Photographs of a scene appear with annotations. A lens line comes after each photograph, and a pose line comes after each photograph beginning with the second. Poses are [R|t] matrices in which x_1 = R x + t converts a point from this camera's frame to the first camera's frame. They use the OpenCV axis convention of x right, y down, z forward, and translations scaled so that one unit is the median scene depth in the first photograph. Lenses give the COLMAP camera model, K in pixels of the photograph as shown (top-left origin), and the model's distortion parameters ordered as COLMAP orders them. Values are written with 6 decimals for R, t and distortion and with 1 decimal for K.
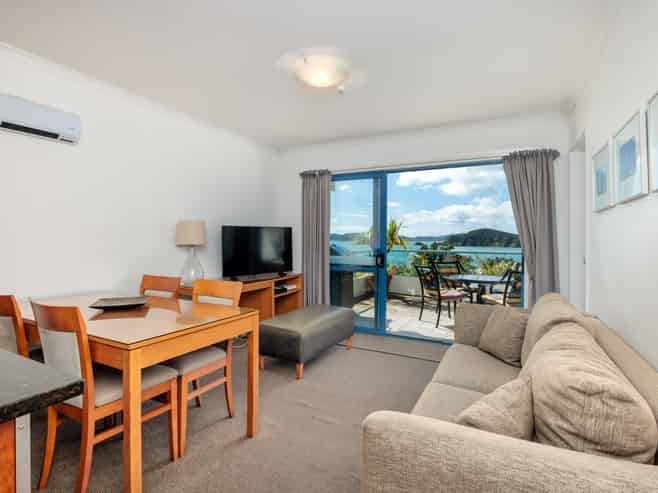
lens RADIAL K [[341.7, 0, 329.0], [0, 341.7, 246.5], [0, 0, 1]] dist [-0.001628, -0.000348]
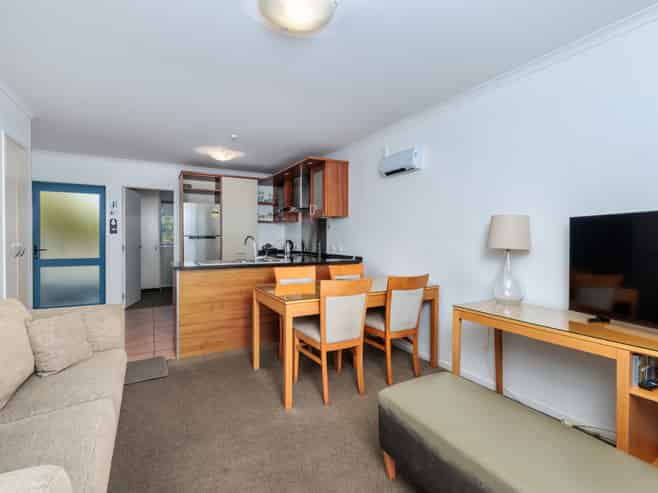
lens RADIAL K [[314.1, 0, 331.3], [0, 314.1, 242.4], [0, 0, 1]] dist [0.000101, 0.000307]
pose [[-0.544226, 0.000531, -0.838938, 0.259169], [-0.027405, 0.999455, 0.018410, -0.016218], [0.838491, 0.033010, -0.543915, 0.790809]]
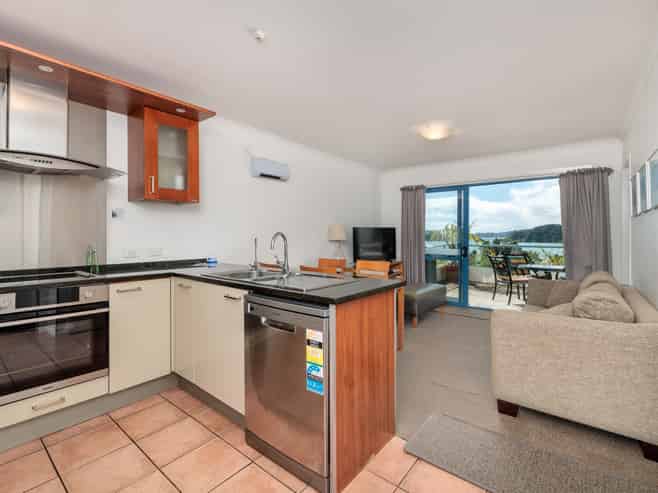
lens RADIAL K [[314.1, 0, 331.3], [0, 314.1, 242.4], [0, 0, 1]] dist [0.000101, 0.000307]
pose [[0.983181, -0.001482, -0.182630, -0.127103], [0.001294, 0.999999, -0.001149, 0.005431], [0.182631, 0.000894, 0.983181, -0.286040]]
